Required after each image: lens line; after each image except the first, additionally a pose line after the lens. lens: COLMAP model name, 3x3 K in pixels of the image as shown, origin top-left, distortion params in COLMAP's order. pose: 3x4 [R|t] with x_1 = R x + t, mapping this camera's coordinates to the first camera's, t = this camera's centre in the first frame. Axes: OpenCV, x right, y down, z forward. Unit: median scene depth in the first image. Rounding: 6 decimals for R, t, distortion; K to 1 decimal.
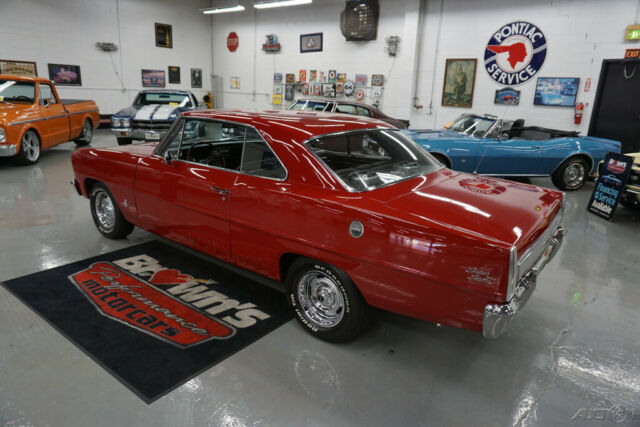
lens RADIAL K [[407.2, 0, 320.0], [0, 407.2, 213.5], [0, 0, 1]] dist [-0.043332, 0.034075]
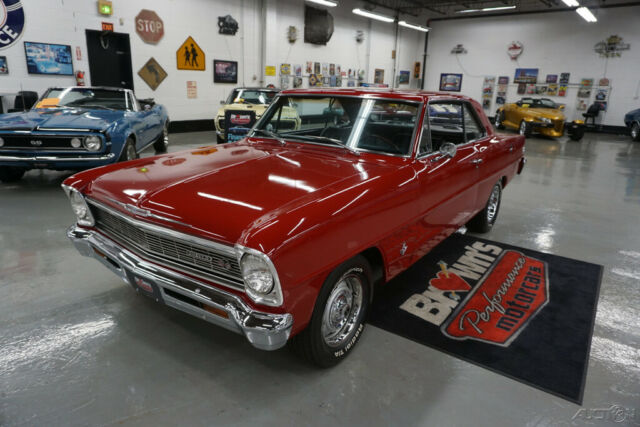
lens RADIAL K [[420.8, 0, 320.1], [0, 420.8, 200.6], [0, 0, 1]] dist [-0.060996, 0.041354]
pose [[-0.000502, -0.300143, 0.953894, -0.368645], [0.253045, 0.922811, 0.290496, -0.106932], [-0.967454, 0.241524, 0.075486, 0.360228]]
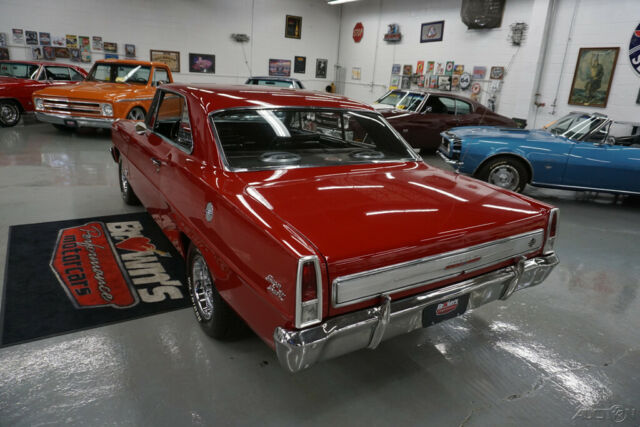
lens RADIAL K [[421.1, 0, 322.1], [0, 421.1, 201.1], [0, 0, 1]] dist [-0.057297, 0.035176]
pose [[0.938507, 0.116447, -0.325031, 0.125940], [-0.124780, 0.992173, -0.004836, -0.001870], [0.321924, 0.045096, 0.945691, 0.044009]]
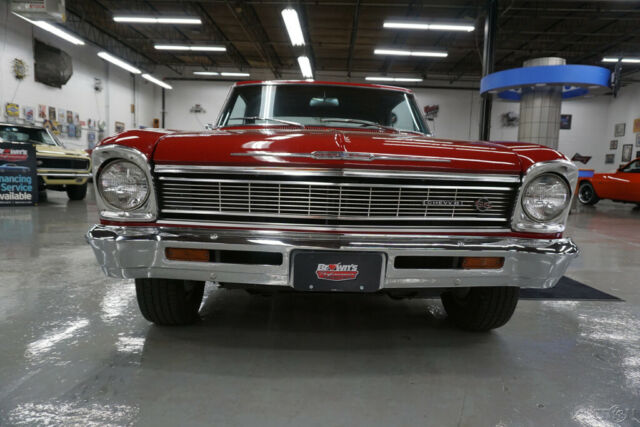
lens RADIAL K [[407.2, 0, 320.0], [0, 407.2, 213.5], [0, 0, 1]] dist [-0.043332, 0.034075]
pose [[-0.628929, -0.157003, 0.761445, -0.287055], [0.154069, 0.934805, 0.320004, -0.093990], [-0.762044, 0.318575, -0.563736, 0.531490]]
